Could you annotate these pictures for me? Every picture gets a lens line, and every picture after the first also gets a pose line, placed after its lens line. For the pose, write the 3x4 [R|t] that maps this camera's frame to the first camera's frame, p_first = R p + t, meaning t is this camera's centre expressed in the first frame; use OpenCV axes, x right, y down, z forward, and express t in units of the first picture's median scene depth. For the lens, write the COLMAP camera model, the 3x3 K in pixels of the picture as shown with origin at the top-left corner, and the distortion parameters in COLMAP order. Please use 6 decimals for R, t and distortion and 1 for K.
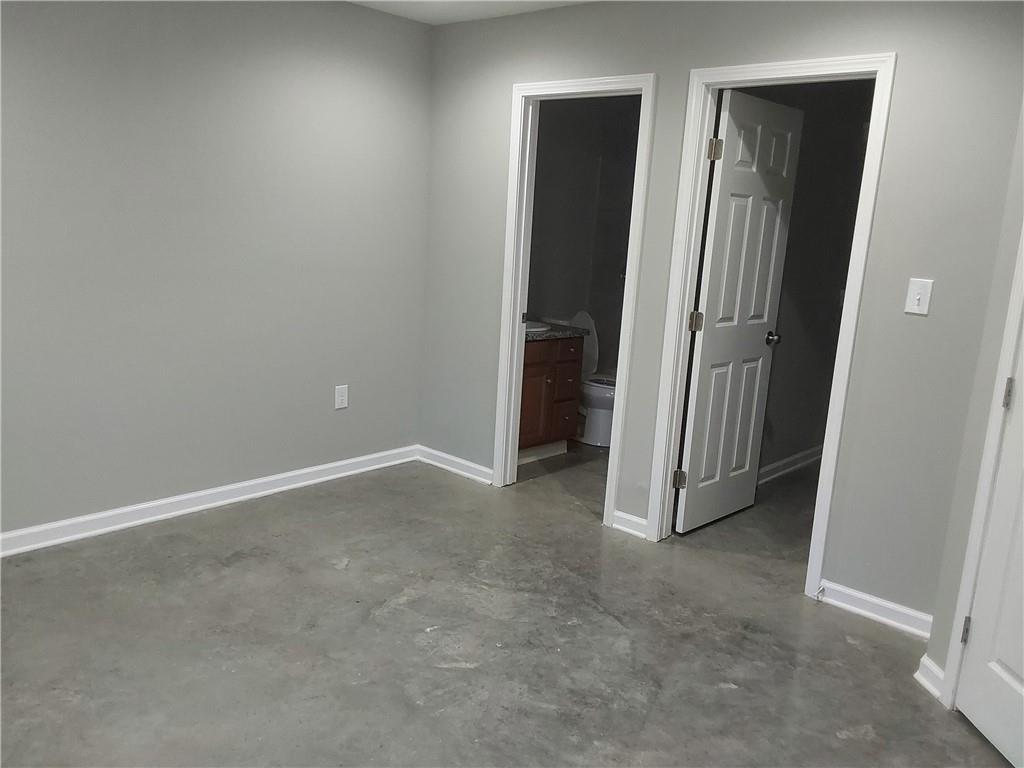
lens RADIAL K [[834.7, 0, 531.9], [0, 834.7, 382.5], [0, 0, 1]] dist [0.145928, -0.244575]
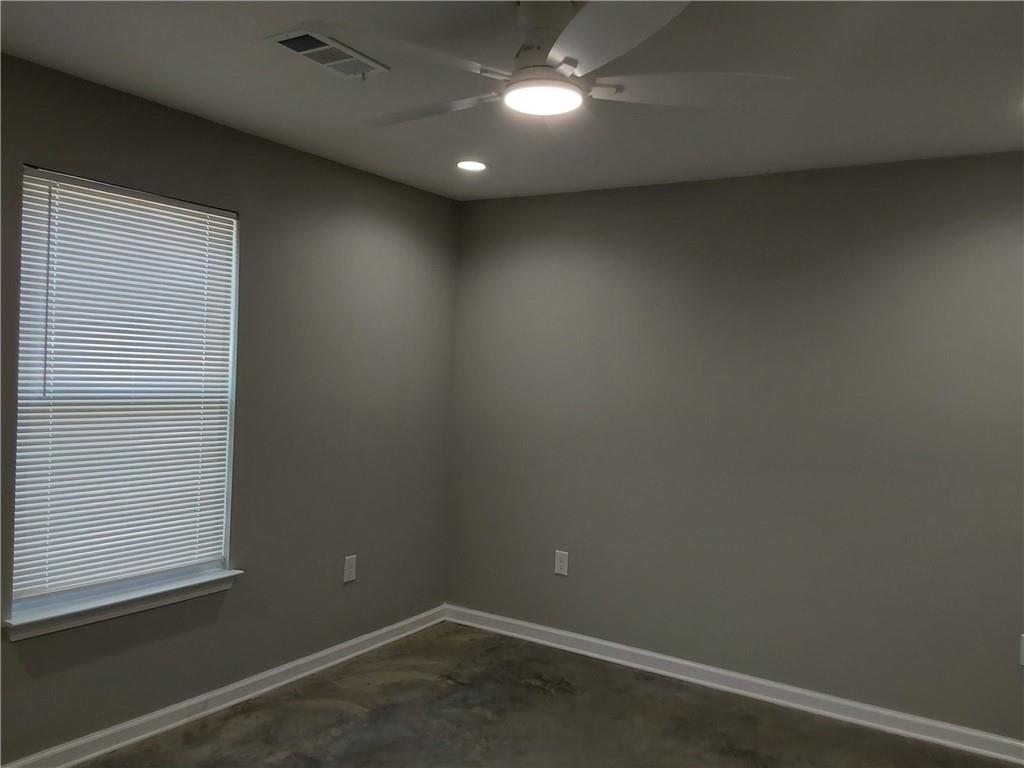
lens RADIAL K [[834.7, 0, 531.9], [0, 834.7, 382.5], [0, 0, 1]] dist [0.145928, -0.244575]
pose [[0.161614, -0.028397, -0.986445, 0.634614], [-0.222424, 0.972818, -0.064445, -0.098352], [0.961462, 0.229824, 0.150905, 0.566423]]
